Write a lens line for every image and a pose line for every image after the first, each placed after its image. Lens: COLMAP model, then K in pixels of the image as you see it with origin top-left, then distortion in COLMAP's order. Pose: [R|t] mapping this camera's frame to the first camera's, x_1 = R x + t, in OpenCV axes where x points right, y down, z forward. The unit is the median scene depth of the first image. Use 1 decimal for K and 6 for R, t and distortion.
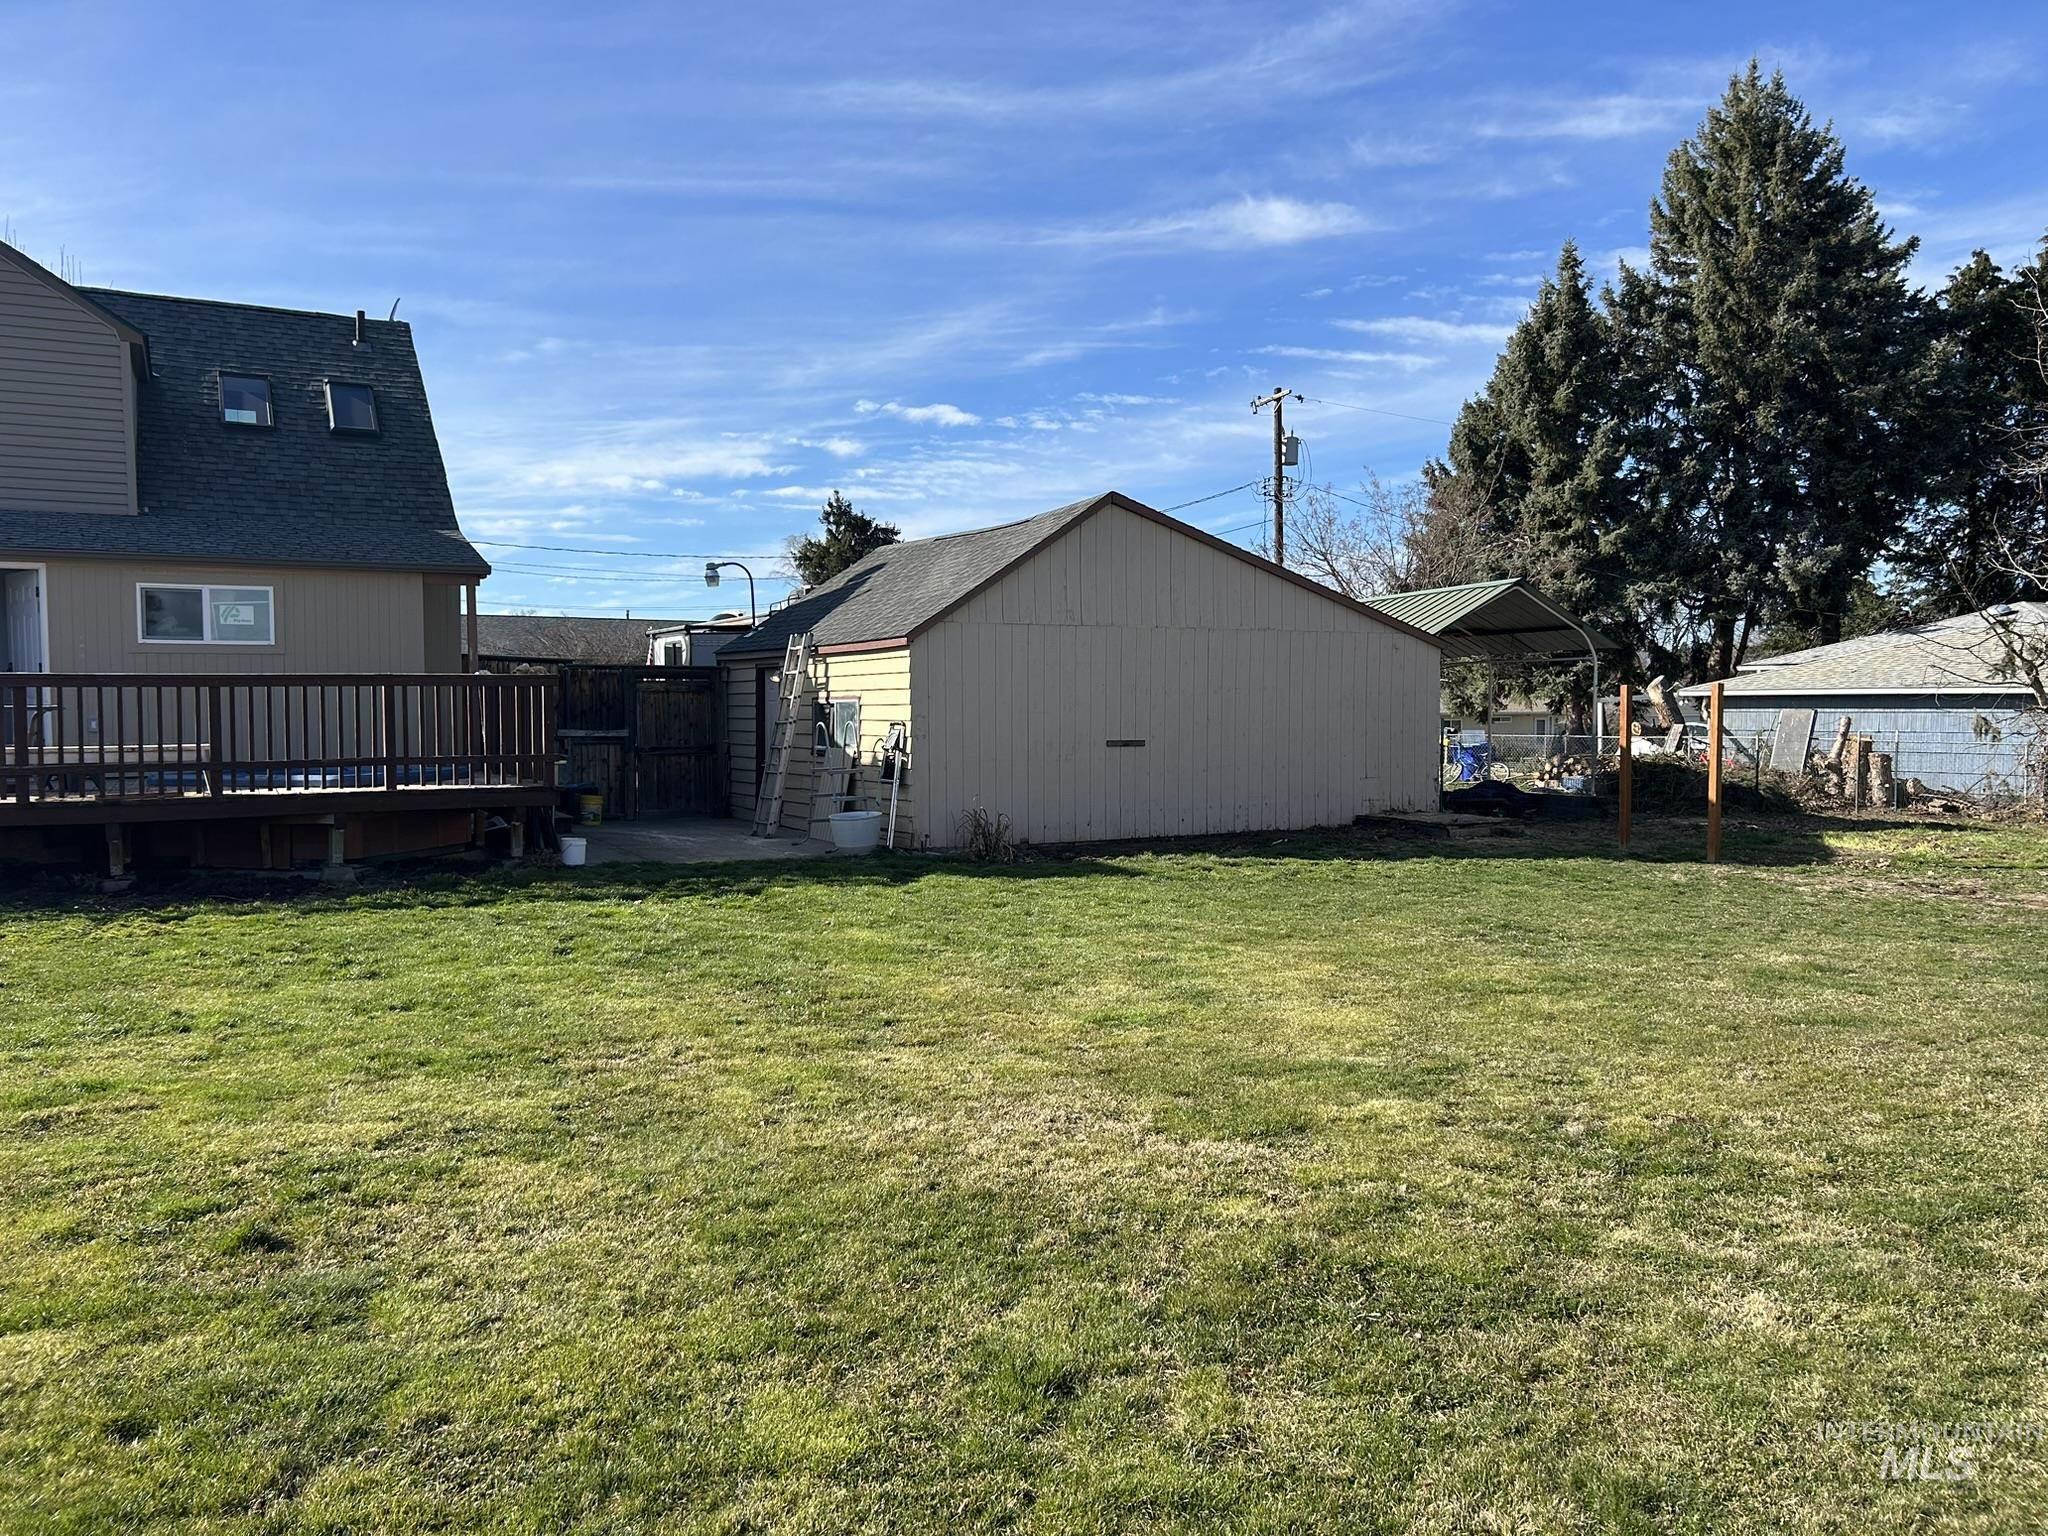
lens RADIAL K [[1518.7, 0, 1036.9], [0, 1518.7, 764.6], [0, 0, 1]] dist [0.048958, -0.062940]
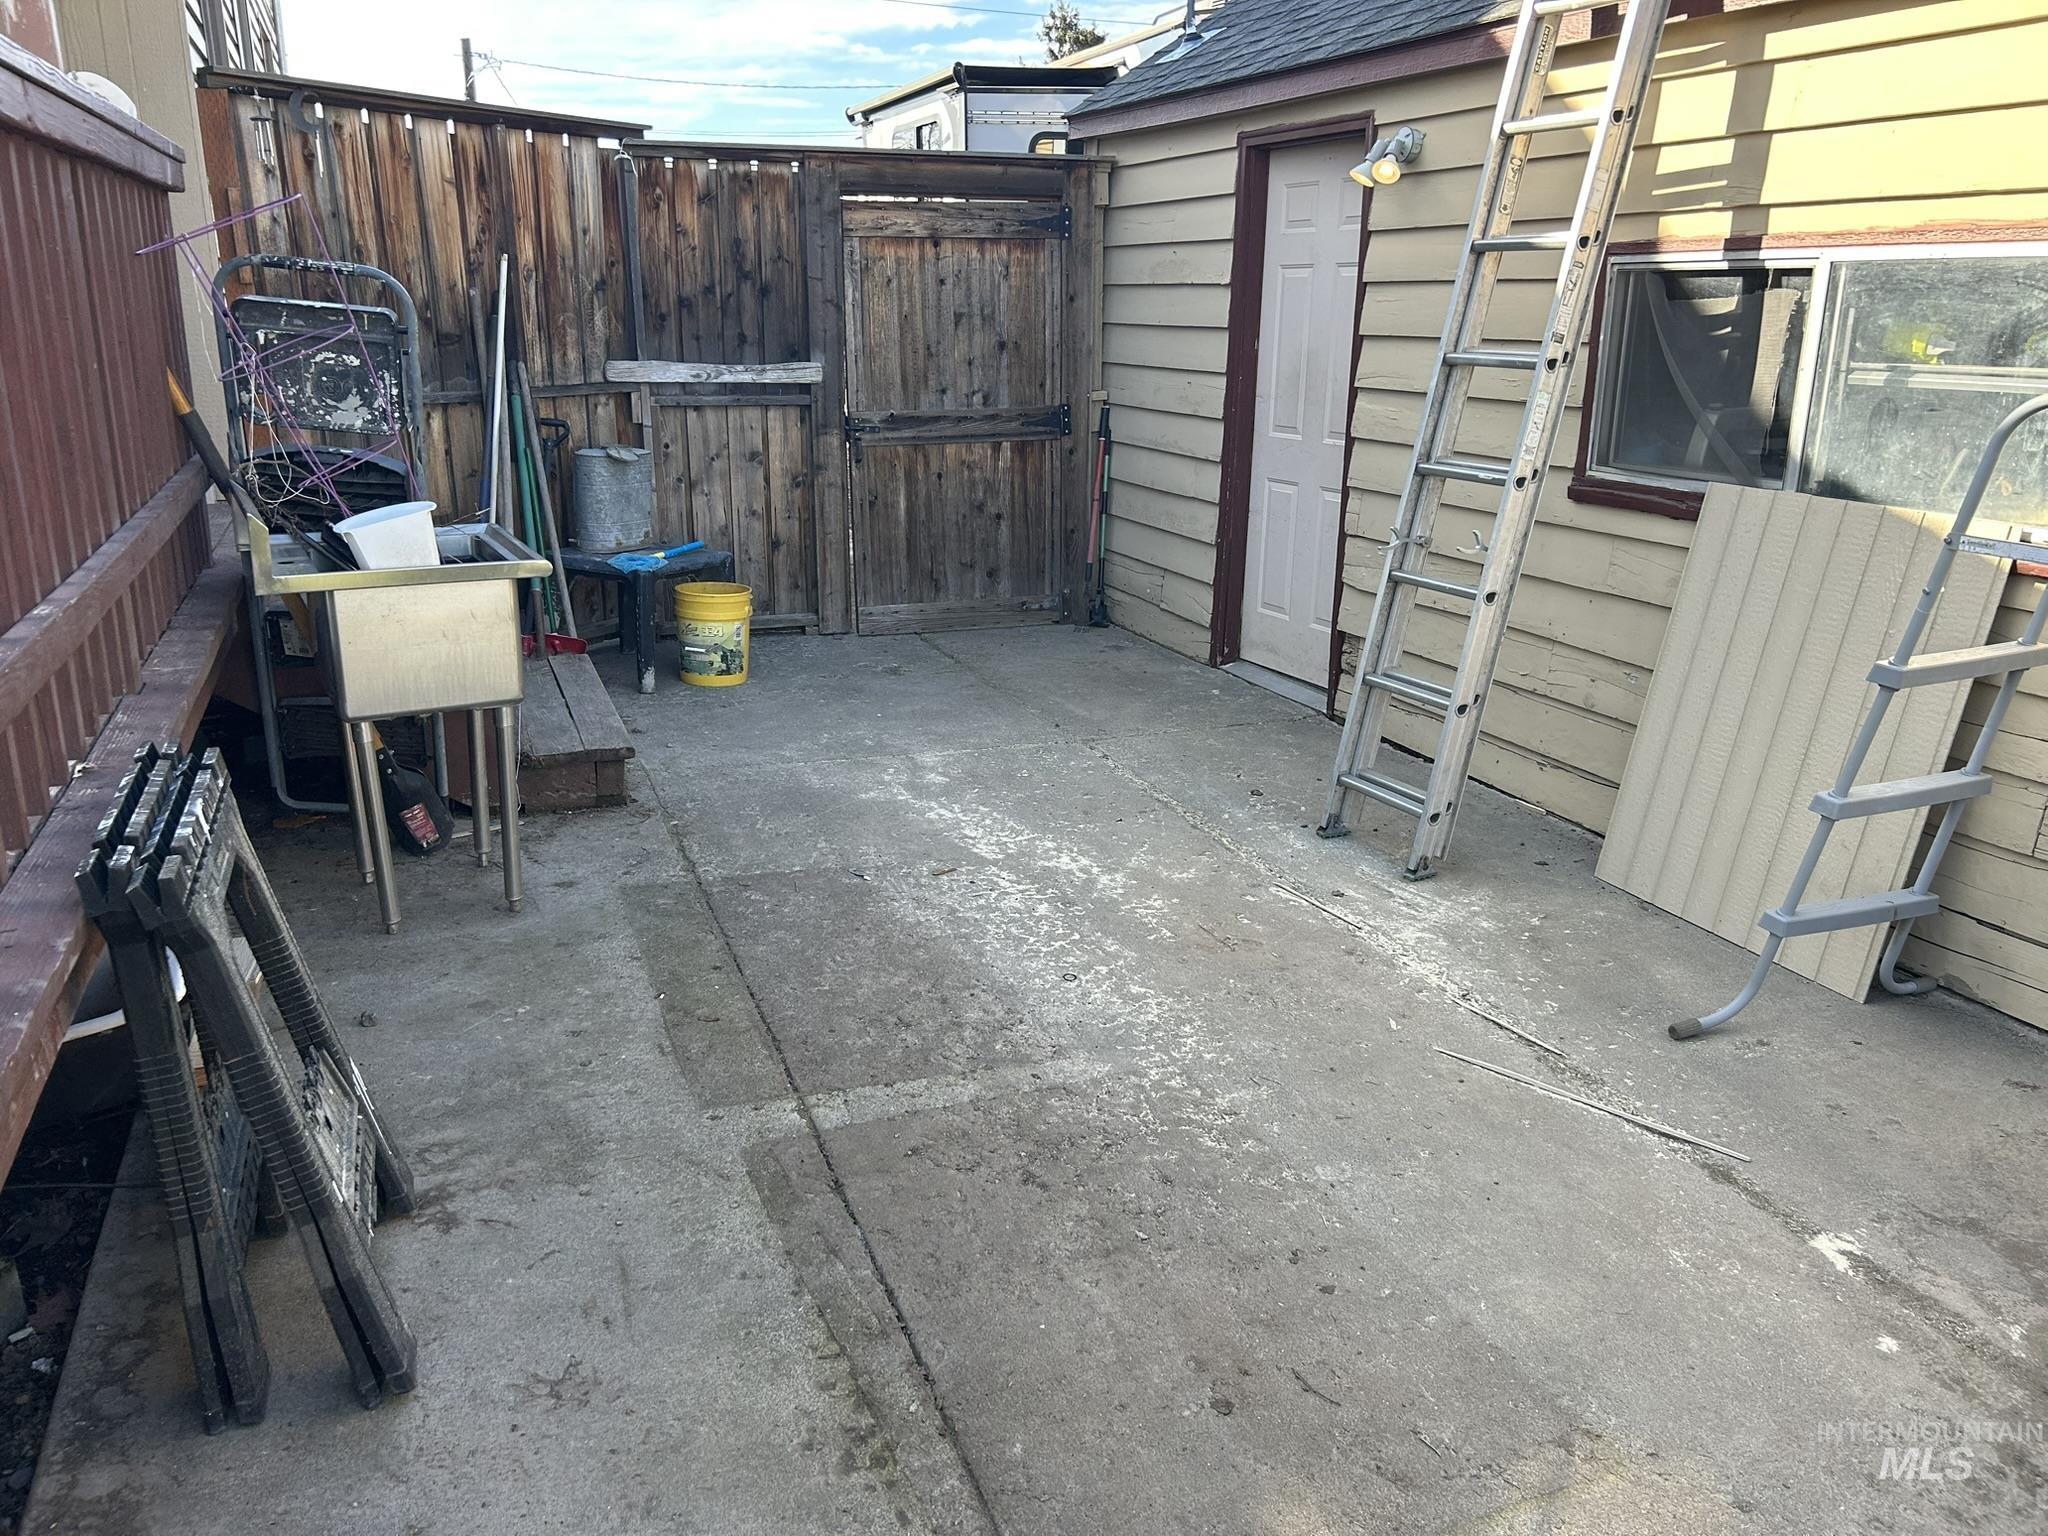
lens RADIAL K [[1518.7, 0, 1009.8], [0, 1518.7, 788.2], [0, 0, 1]] dist [0.048958, -0.062940]
pose [[0.990438, 0.047372, -0.129573, -0.312232], [-0.010329, 0.962025, 0.272764, -0.042197], [0.137574, -0.268818, 0.953316, 1.151326]]
